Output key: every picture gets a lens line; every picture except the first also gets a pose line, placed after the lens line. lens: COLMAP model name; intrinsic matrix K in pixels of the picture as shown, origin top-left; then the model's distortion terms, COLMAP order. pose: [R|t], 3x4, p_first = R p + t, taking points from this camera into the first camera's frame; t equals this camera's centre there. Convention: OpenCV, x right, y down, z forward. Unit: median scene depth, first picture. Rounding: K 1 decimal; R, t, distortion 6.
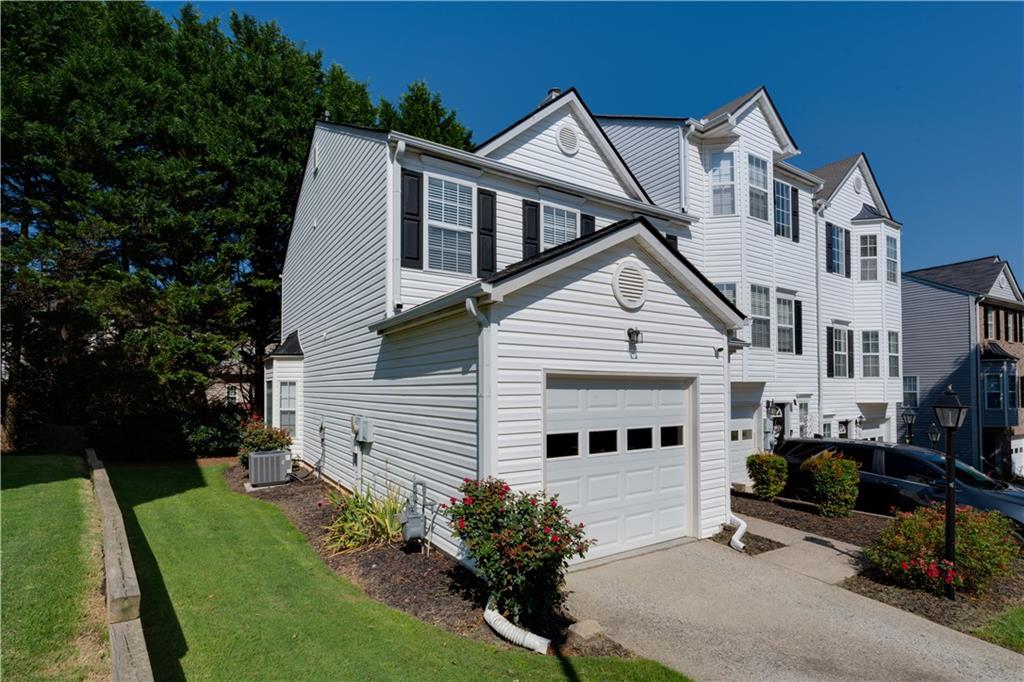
lens RADIAL K [[492.5, 0, 512.5], [0, 492.5, 379.7], [0, 0, 1]] dist [-0.014181, 0.000106]
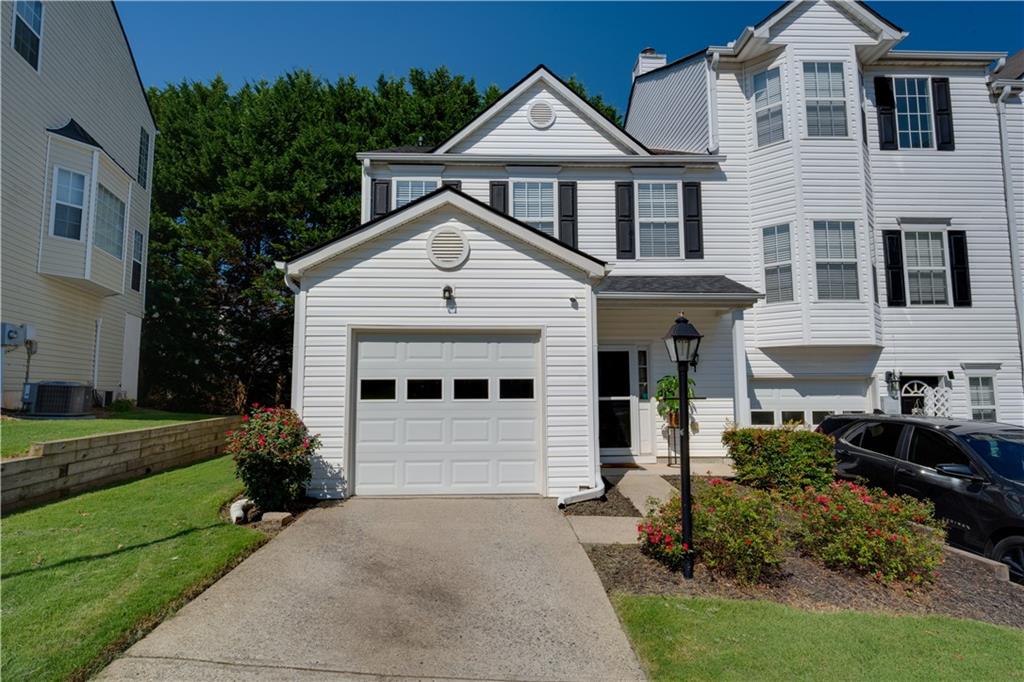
lens RADIAL K [[526.9, 0, 506.0], [0, 526.9, 344.5], [0, 0, 1]] dist [-0.000938, 0.000423]
pose [[0.858821, -0.046285, -0.510181, 0.552937], [0.011939, 0.997448, -0.070394, 0.064339], [0.512137, 0.054365, 0.857182, 0.039507]]
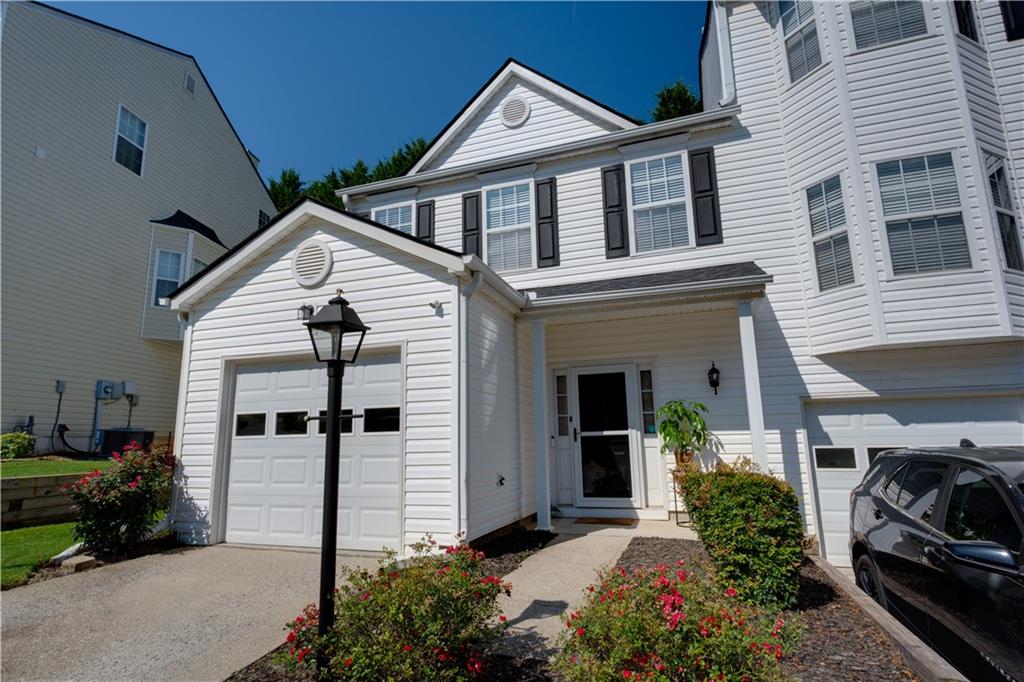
lens RADIAL K [[526.9, 0, 506.0], [0, 526.9, 344.5], [0, 0, 1]] dist [-0.000938, 0.000423]
pose [[0.614300, -0.150358, -0.774614, 0.746163], [0.034057, 0.985815, -0.164346, 0.091689], [0.788337, 0.074577, 0.610707, 0.394947]]
